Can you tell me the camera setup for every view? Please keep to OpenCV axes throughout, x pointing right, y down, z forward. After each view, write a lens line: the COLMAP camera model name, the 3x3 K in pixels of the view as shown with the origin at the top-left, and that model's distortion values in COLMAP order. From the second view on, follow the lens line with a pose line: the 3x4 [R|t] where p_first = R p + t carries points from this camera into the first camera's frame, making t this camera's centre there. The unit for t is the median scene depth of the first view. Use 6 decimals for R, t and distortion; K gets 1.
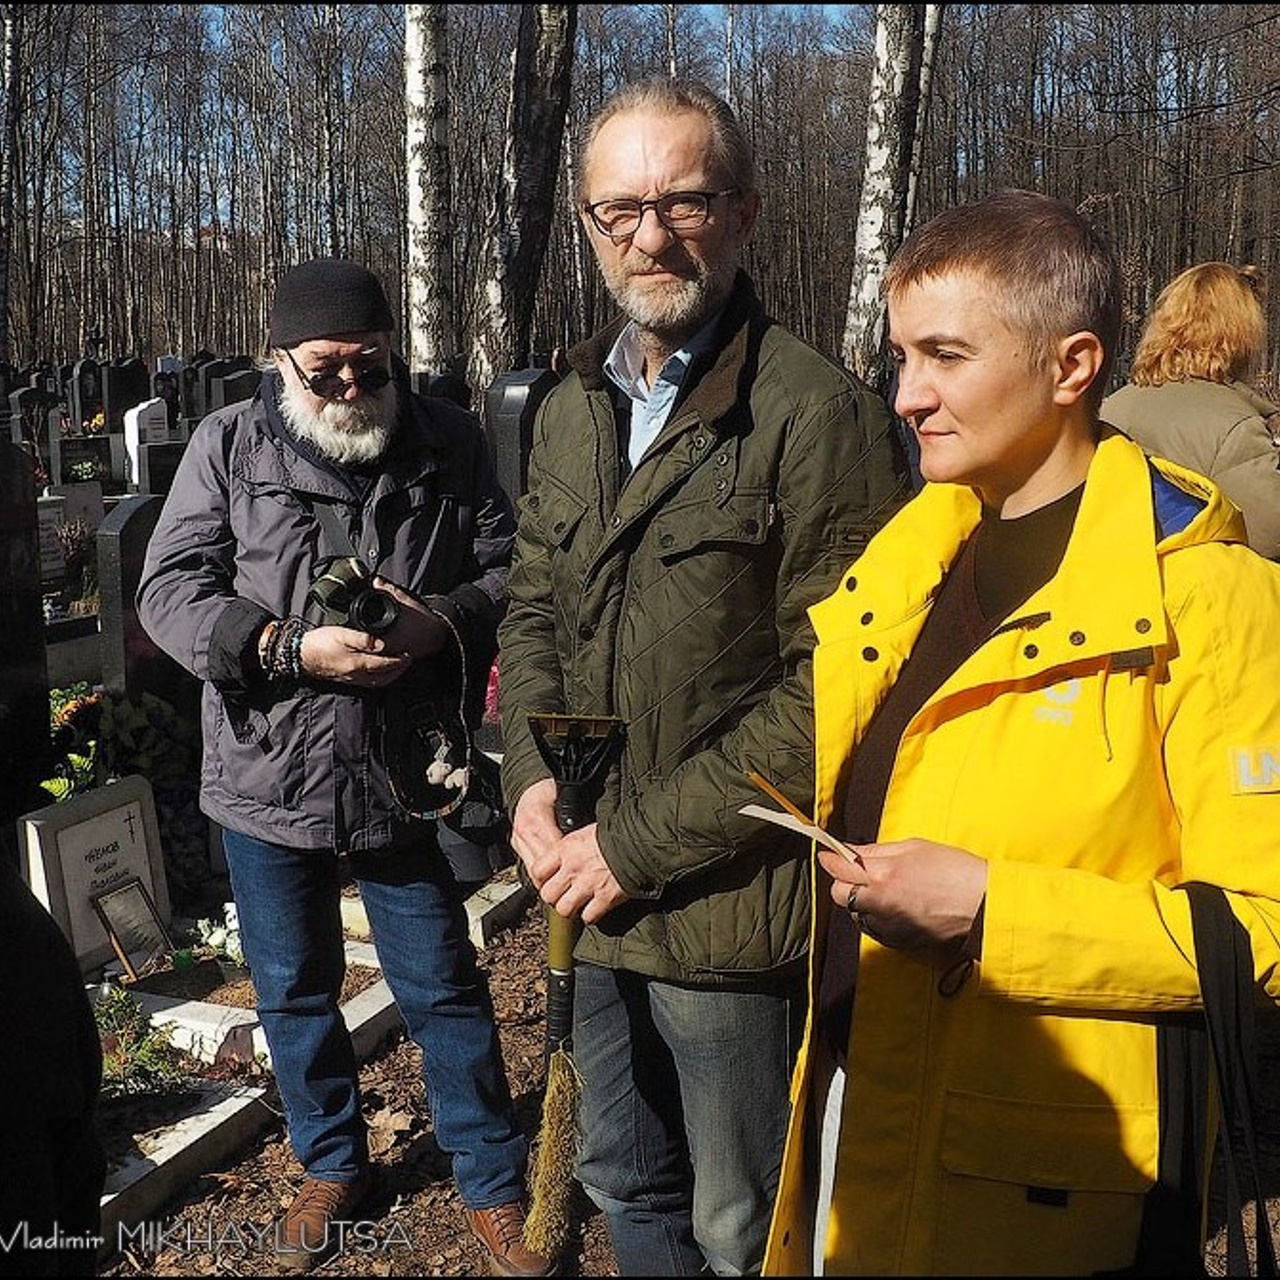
lens RADIAL K [[1781.2, 0, 633.5], [0, 1781.2, 637.8], [0, 0, 1]] dist [-0.045060, 0.000000]
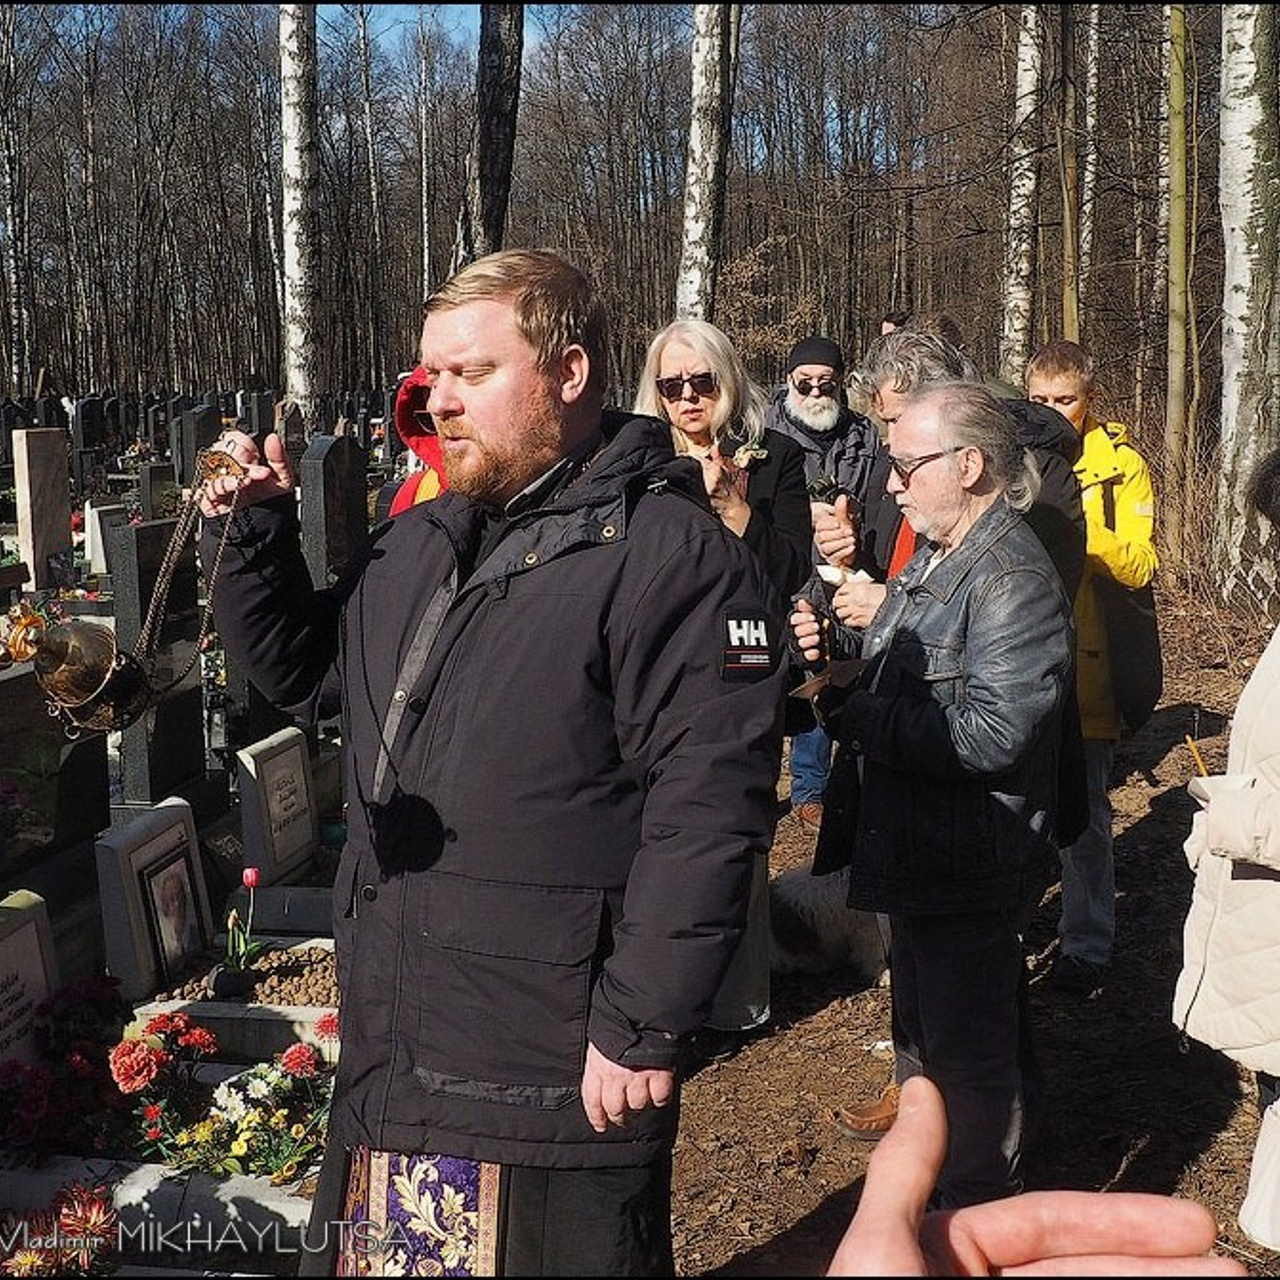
lens RADIAL K [[1794.4, 0, 672.6], [0, 1794.4, 636.2], [0, 0, 1]] dist [0.000979, 0.000000]
pose [[0.979079, -0.034088, 0.200604, -0.137862], [0.038388, 0.999108, -0.017587, 0.035142], [-0.199826, 0.024920, 0.979515, -0.220395]]
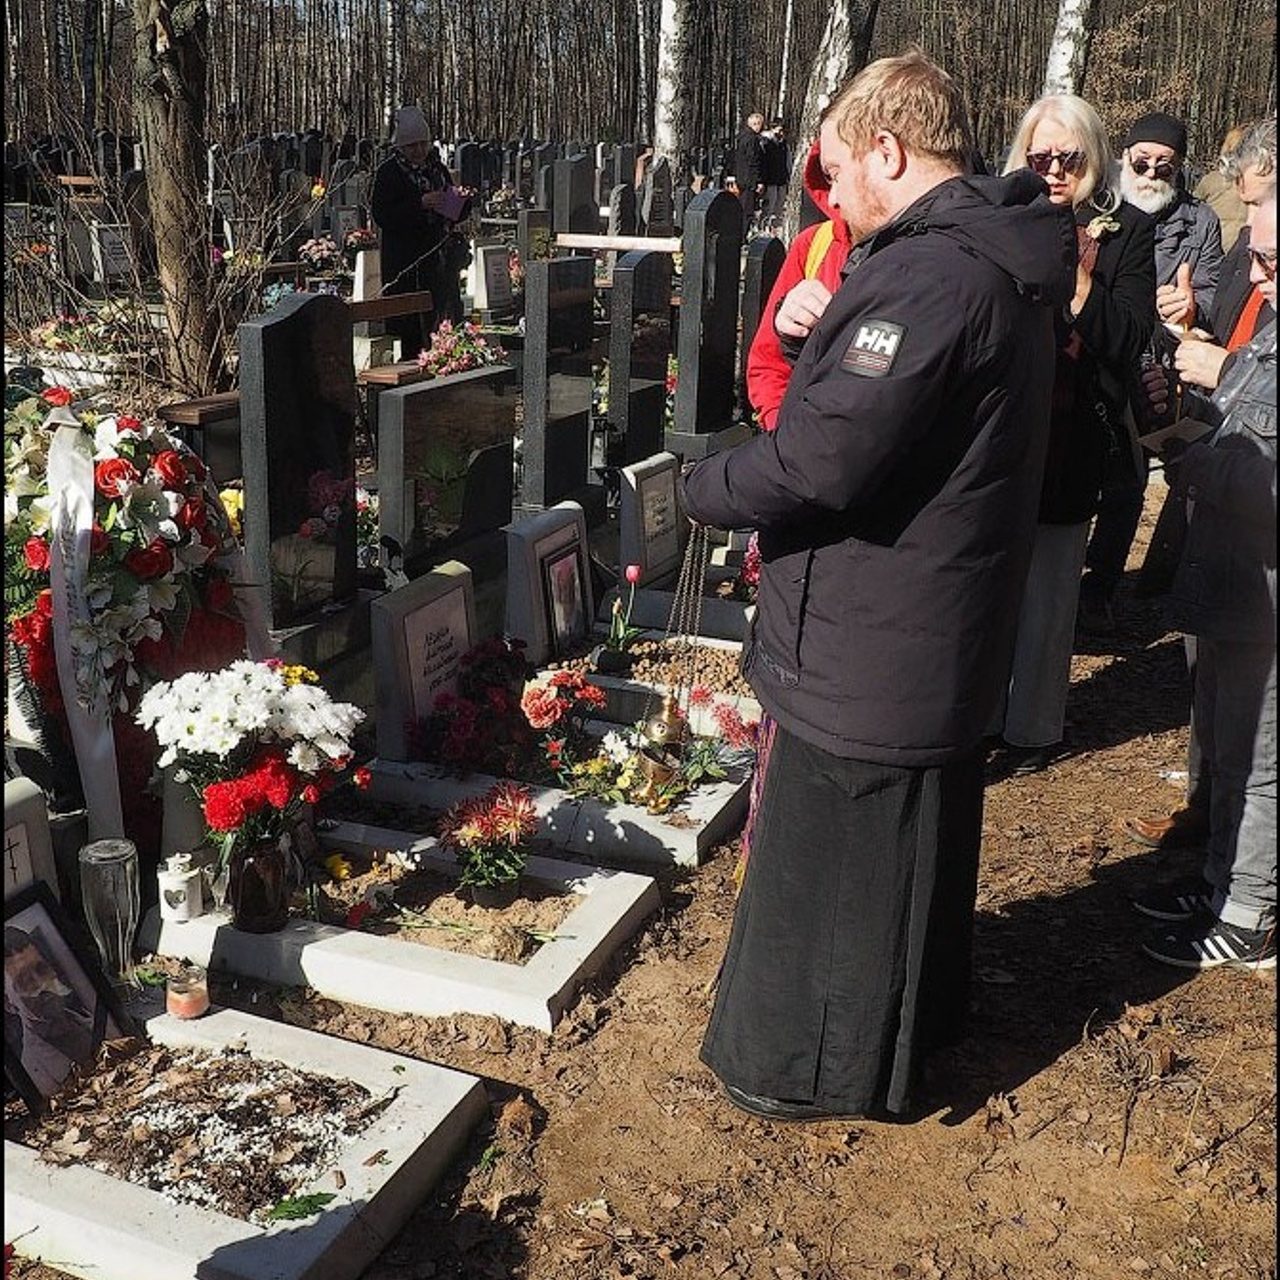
lens RADIAL K [[1781.2, 0, 644.3], [0, 1781.2, 651.3], [0, 0, 1]] dist [-0.045060, 0.000000]
pose [[0.999148, 0.039916, 0.010449, -0.150922], [-0.040879, 0.992002, 0.119421, 0.042190], [-0.005599, -0.119746, 0.992789, -0.262006]]
